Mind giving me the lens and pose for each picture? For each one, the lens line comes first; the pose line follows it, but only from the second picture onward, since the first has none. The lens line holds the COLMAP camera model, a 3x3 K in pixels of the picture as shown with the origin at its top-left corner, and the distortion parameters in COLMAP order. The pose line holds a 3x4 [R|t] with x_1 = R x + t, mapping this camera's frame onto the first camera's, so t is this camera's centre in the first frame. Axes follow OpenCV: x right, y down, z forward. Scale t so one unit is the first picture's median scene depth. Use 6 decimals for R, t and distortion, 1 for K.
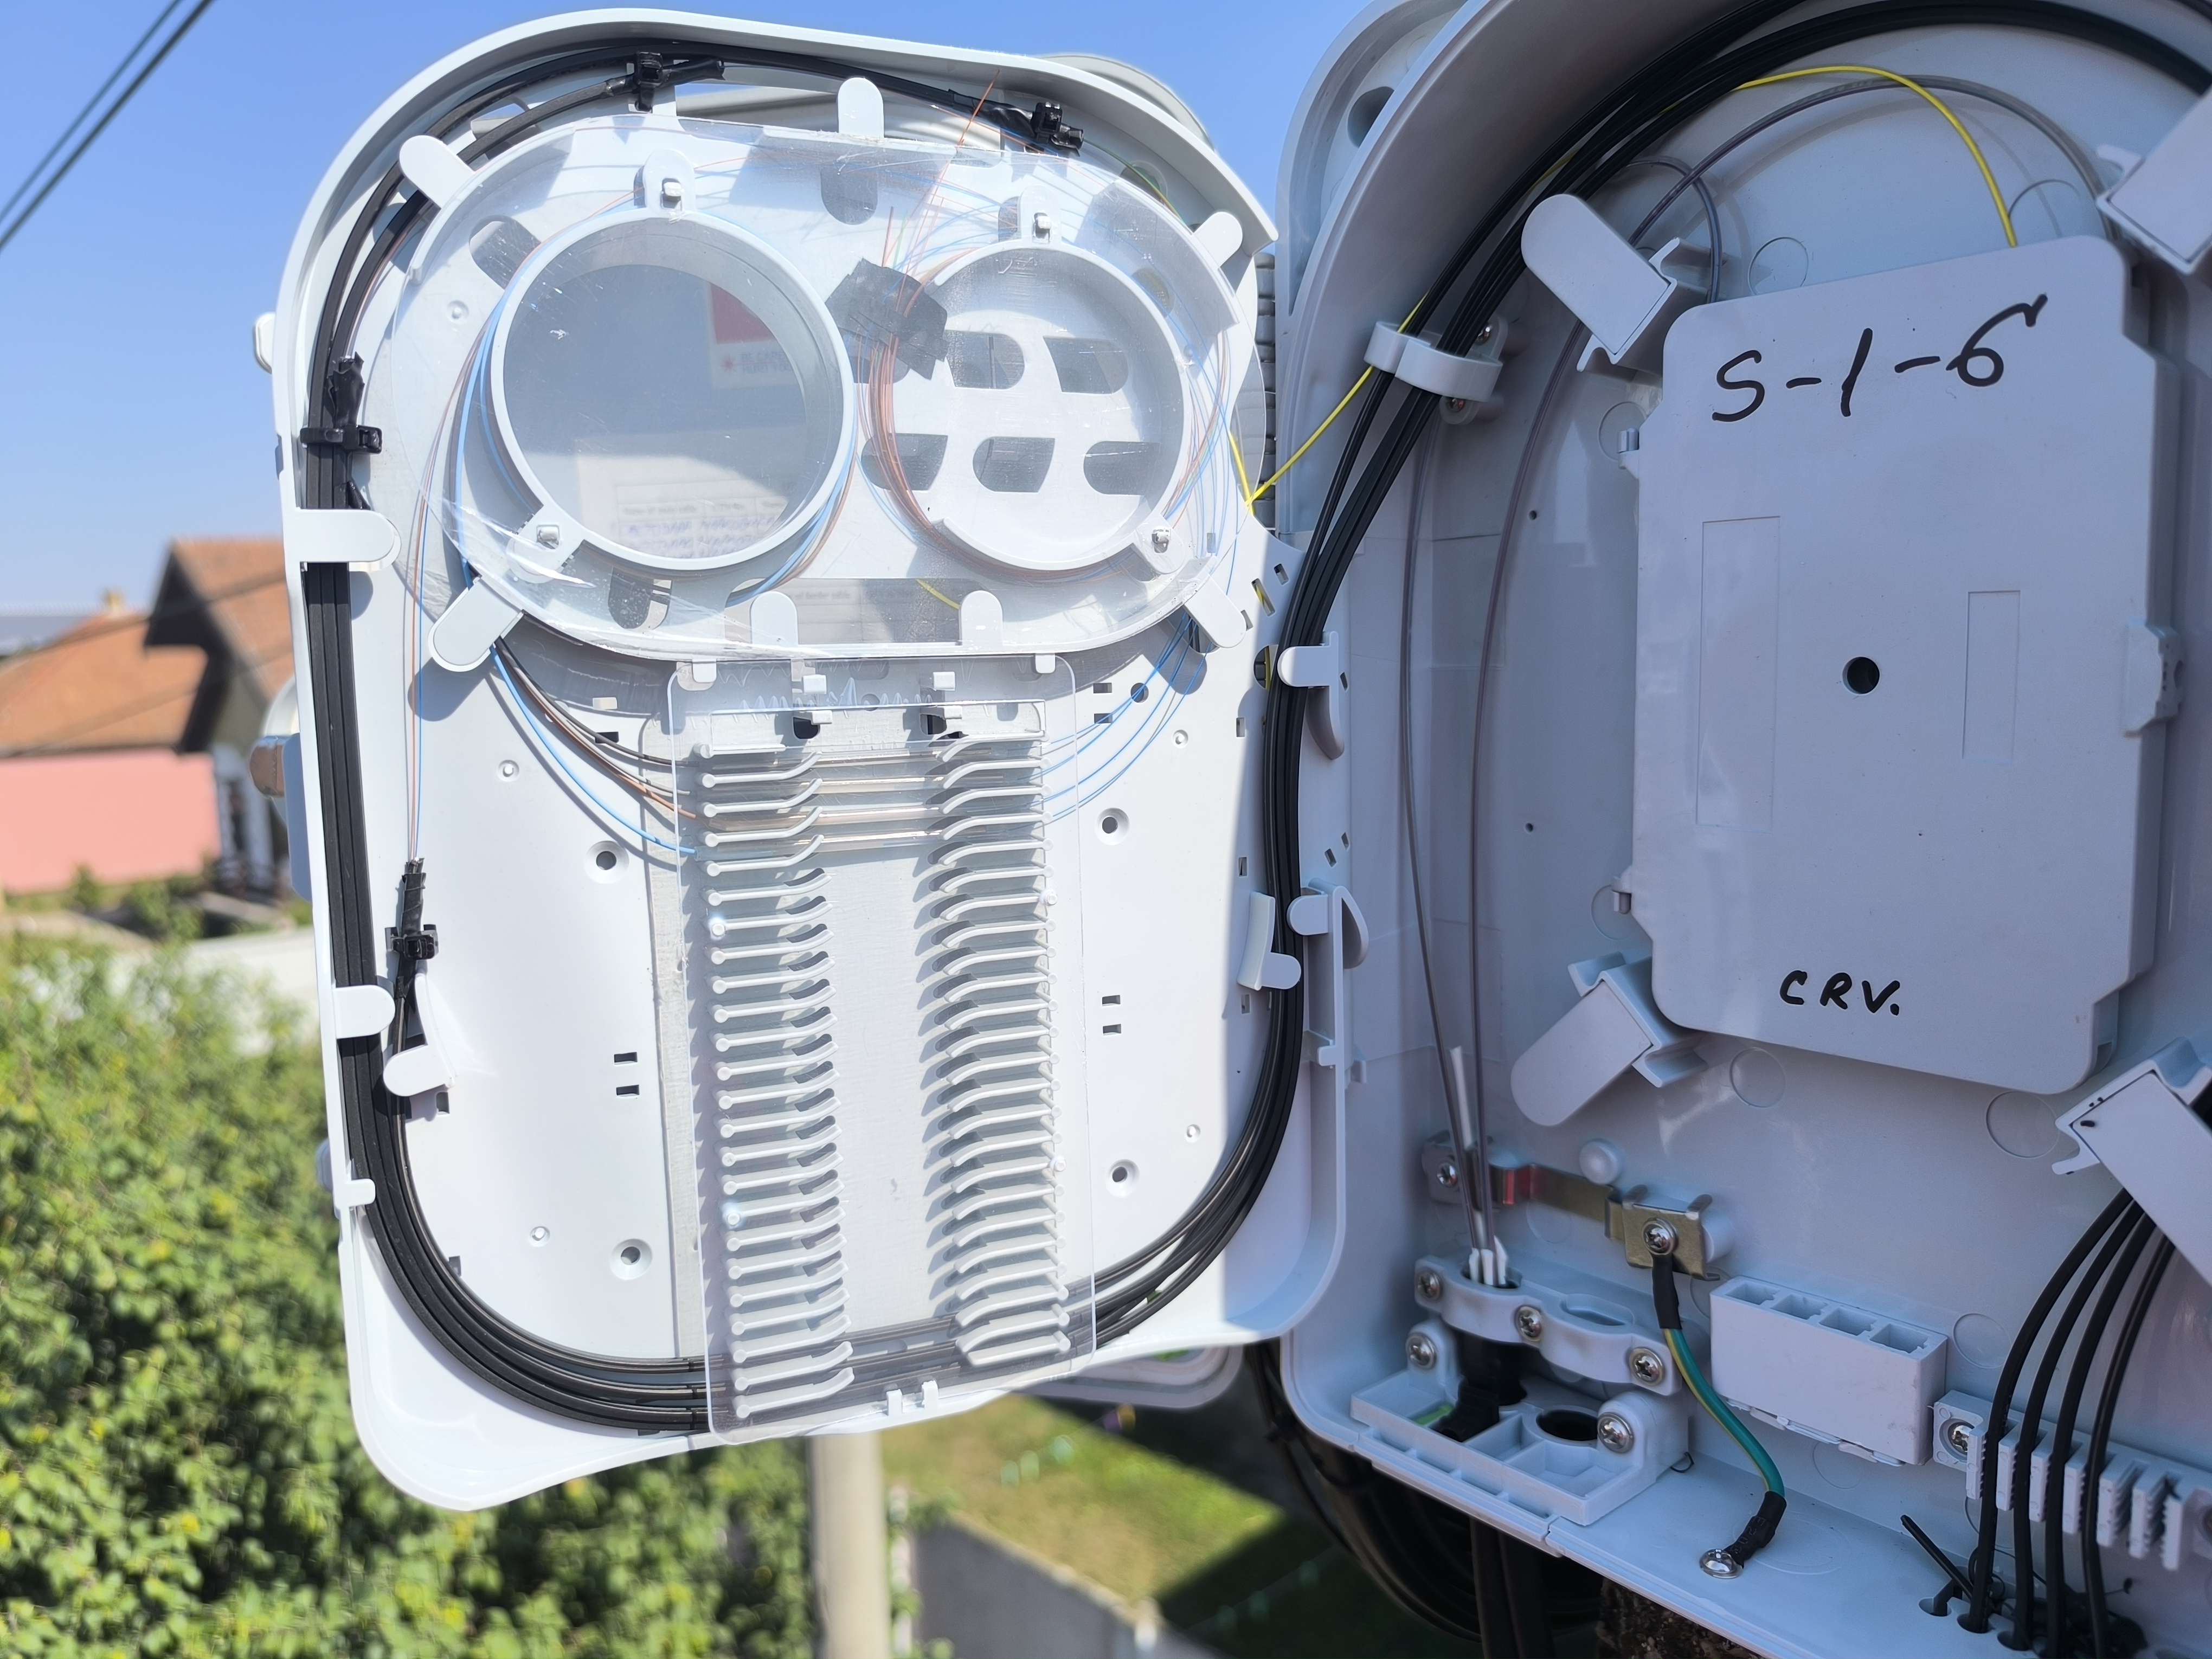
lens RADIAL K [[1618.6, 0, 1106.0], [0, 1618.6, 829.5], [0, 0, 1]] dist [0.010270, -0.027442]
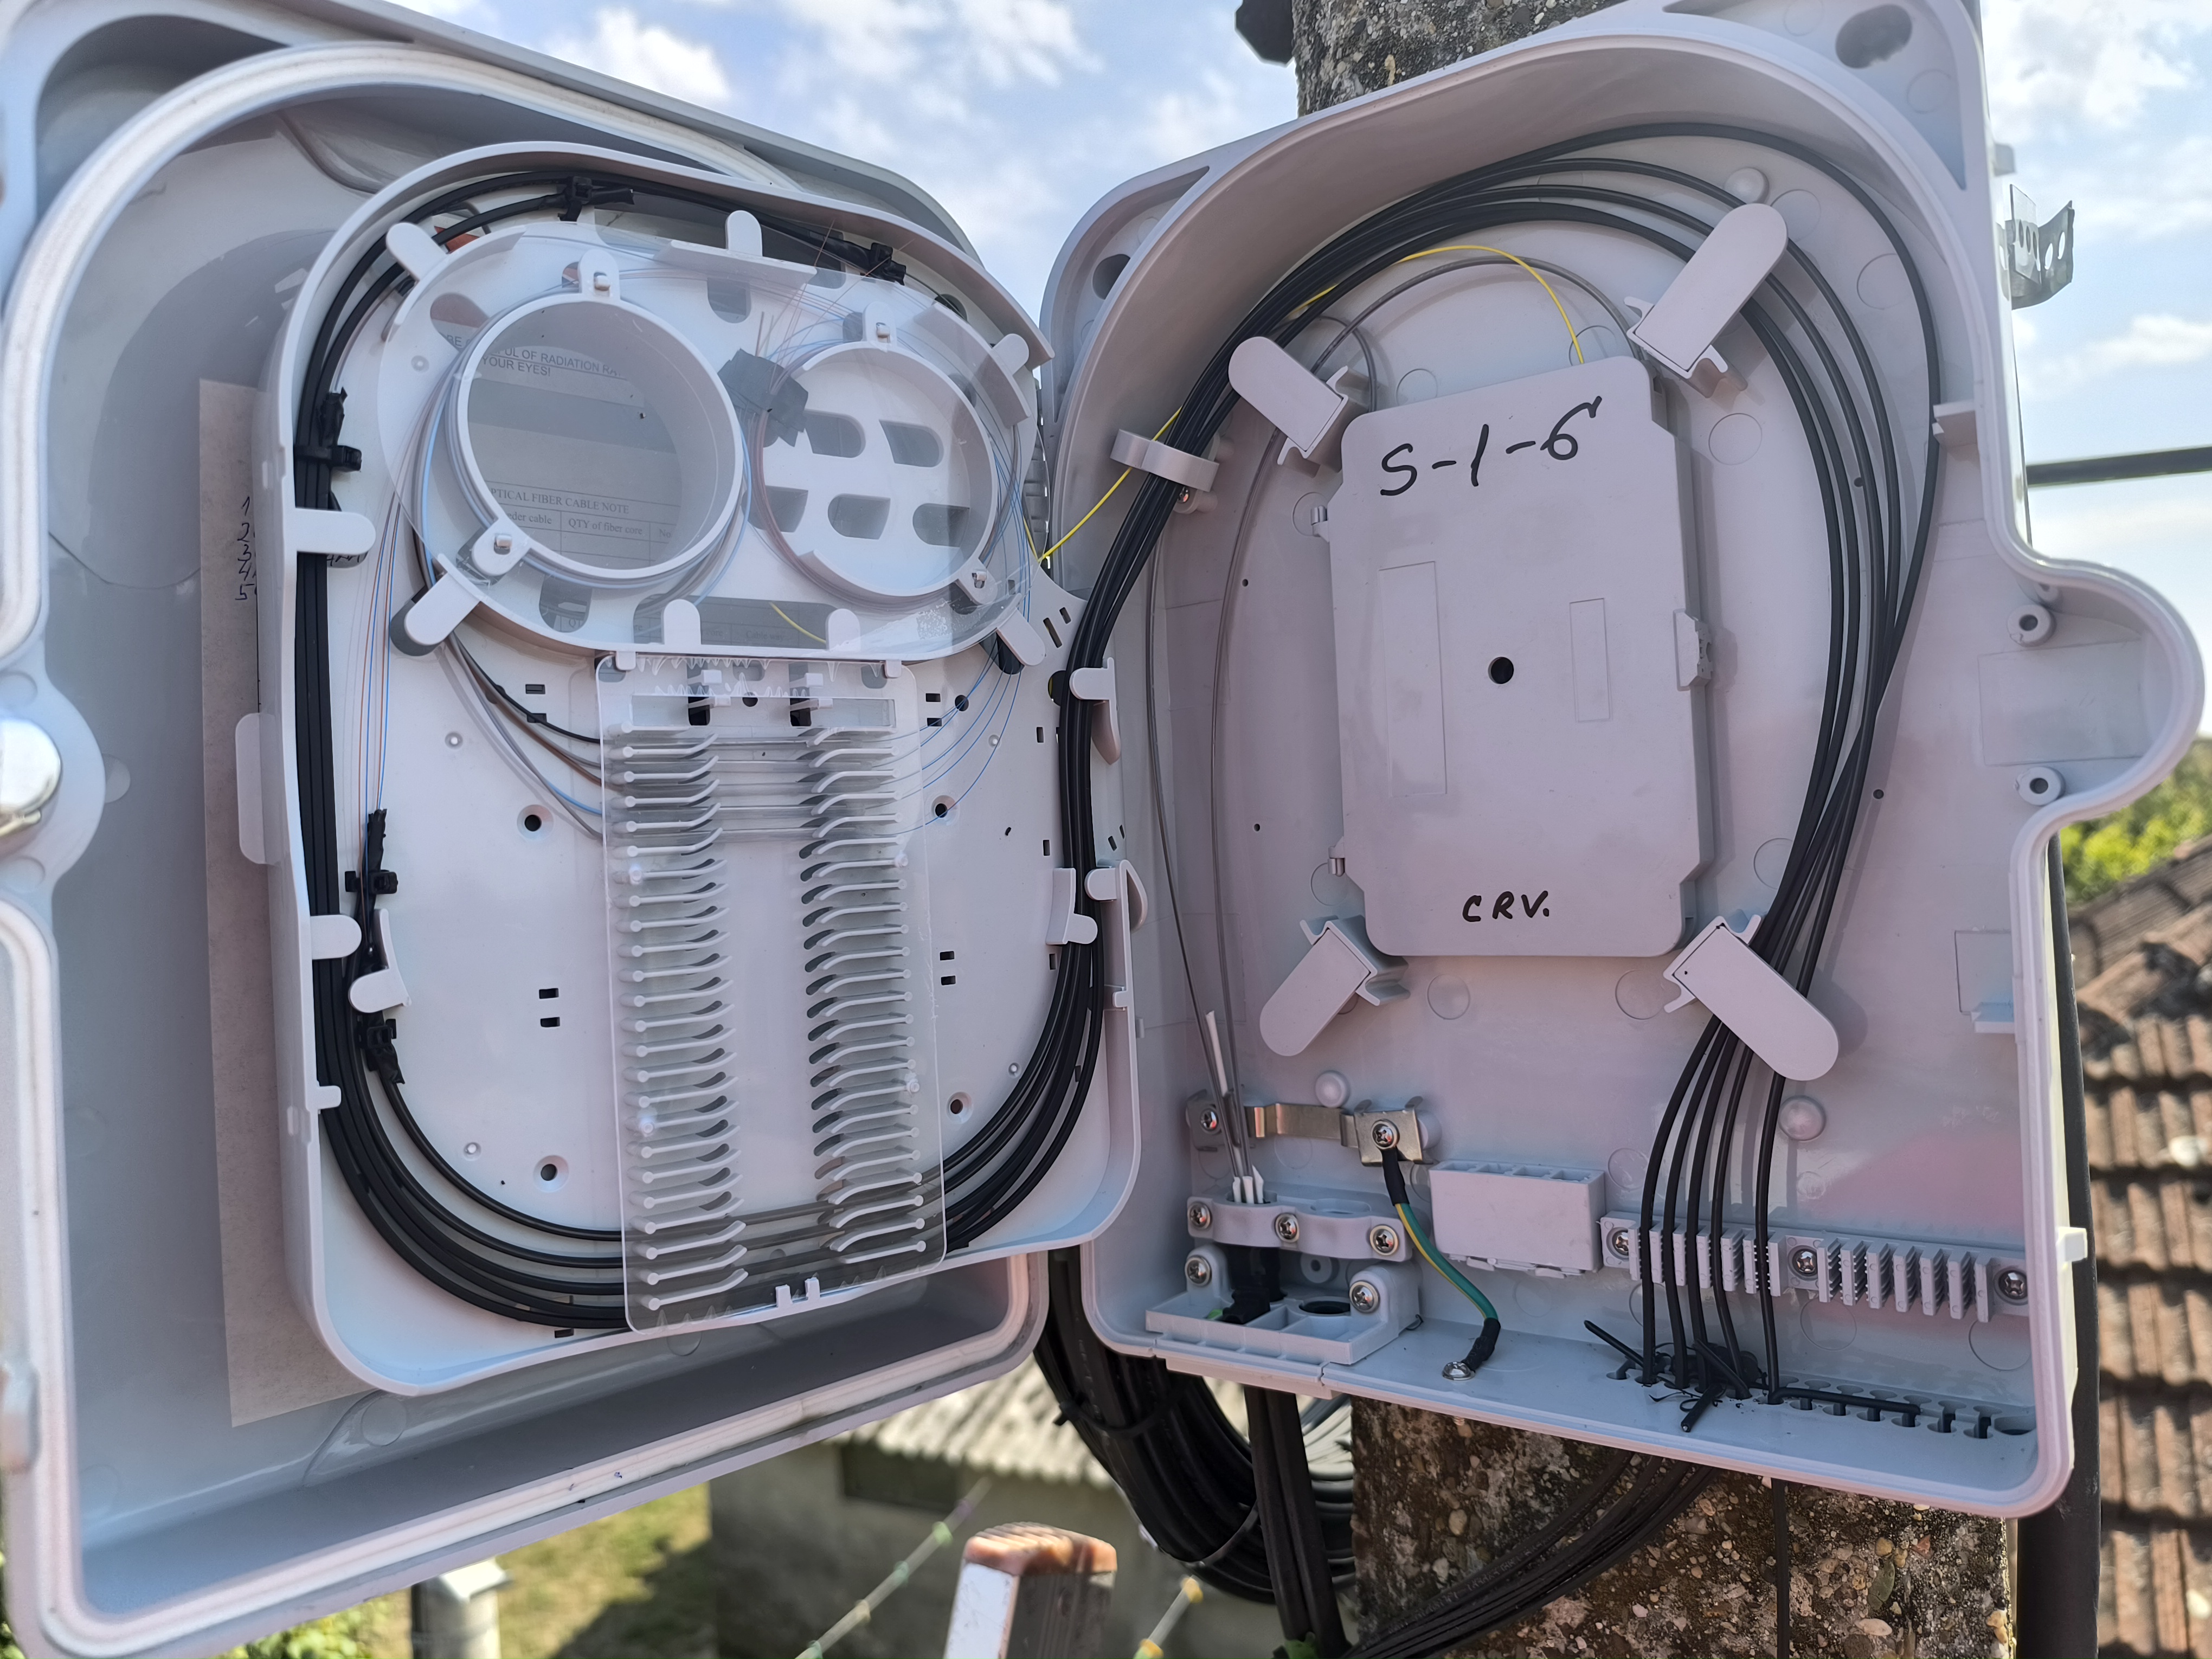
lens RADIAL K [[1618.6, 0, 1106.0], [0, 1618.6, 829.5], [0, 0, 1]] dist [0.010270, -0.027442]
pose [[0.971637, -0.021490, 0.235499, -0.171907], [0.055223, 0.988947, -0.137600, 0.194838], [-0.229939, 0.146702, 0.962084, -0.206545]]
